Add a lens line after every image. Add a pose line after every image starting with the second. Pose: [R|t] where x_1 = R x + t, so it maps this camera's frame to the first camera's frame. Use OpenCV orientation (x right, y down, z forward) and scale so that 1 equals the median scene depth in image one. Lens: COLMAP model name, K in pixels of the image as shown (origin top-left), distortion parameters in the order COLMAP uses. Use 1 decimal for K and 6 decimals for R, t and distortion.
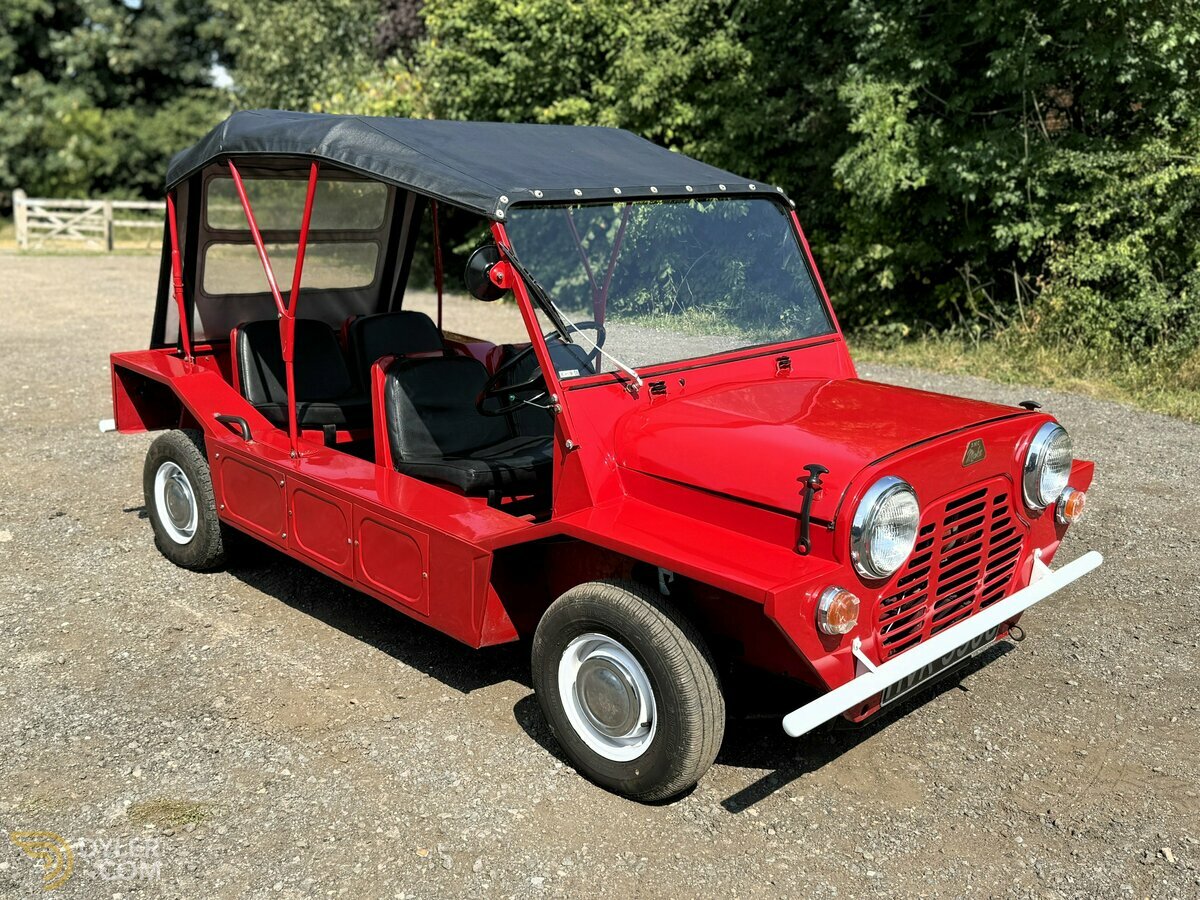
lens RADIAL K [[1184.2, 0, 563.1], [0, 1184.2, 446.6], [0, 0, 1]] dist [0.158125, -0.400964]
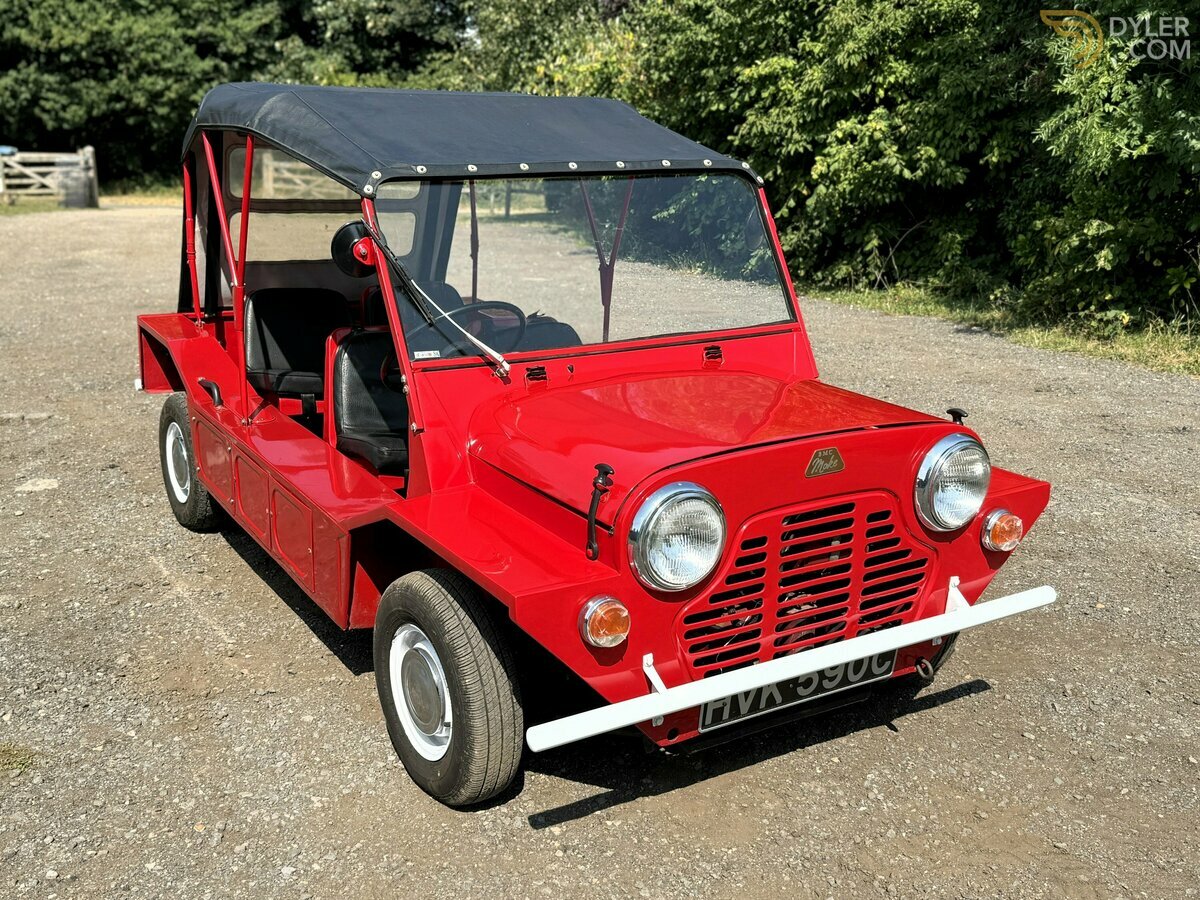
lens RADIAL K [[1249.2, 0, 524.5], [0, 1249.2, 398.7], [0, 0, 1]] dist [0.138425, -0.370876]
pose [[0.970097, 0.051654, -0.237159, 0.066617], [-0.055756, 0.998388, -0.010619, -0.003864], [0.236229, 0.023524, 0.971413, 0.005172]]
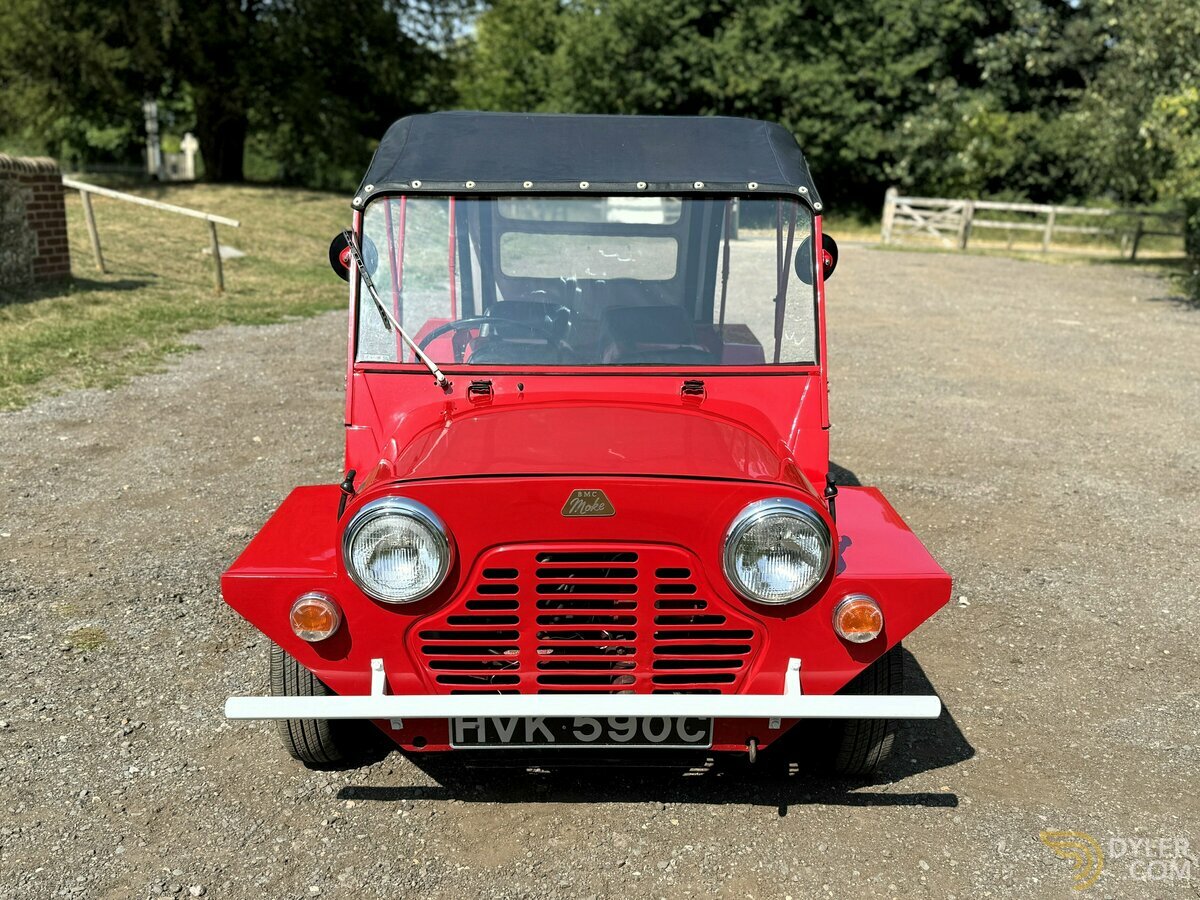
lens RADIAL K [[1165.1, 0, 583.1], [0, 1165.1, 453.6], [0, 0, 1]] dist [0.014669, -0.008324]
pose [[0.733325, 0.169254, -0.658474, 0.173620], [-0.162496, 0.984080, 0.071980, -0.017325], [0.660174, 0.054215, 0.749154, 0.077034]]
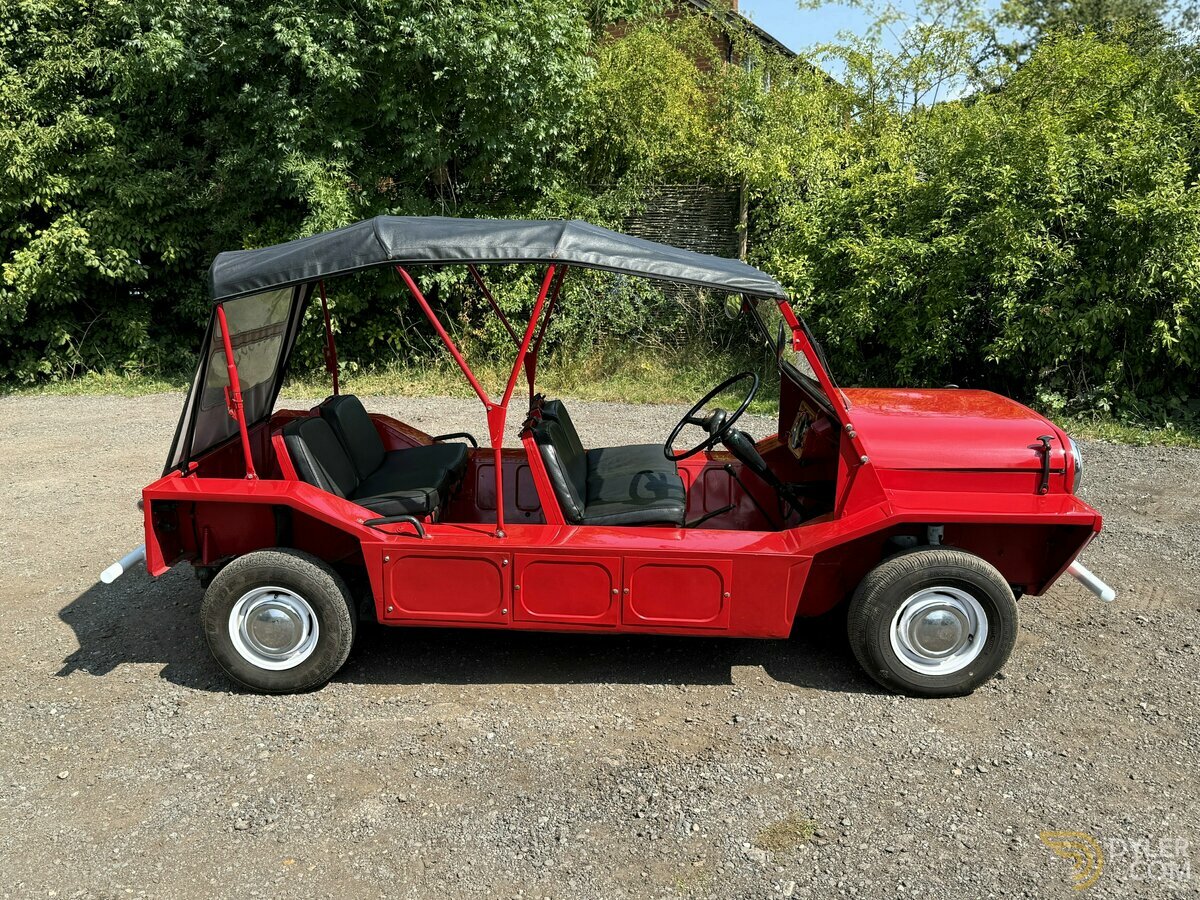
lens RADIAL K [[1033.3, 0, 600.0], [0, 1033.3, 450.0], [0, 0, 1]] dist [0.088134, -0.230953]
pose [[0.720938, -0.174487, 0.670674, -0.196477], [0.182205, 0.981460, 0.059483, -0.026716], [-0.668618, 0.079317, 0.739364, 0.067115]]
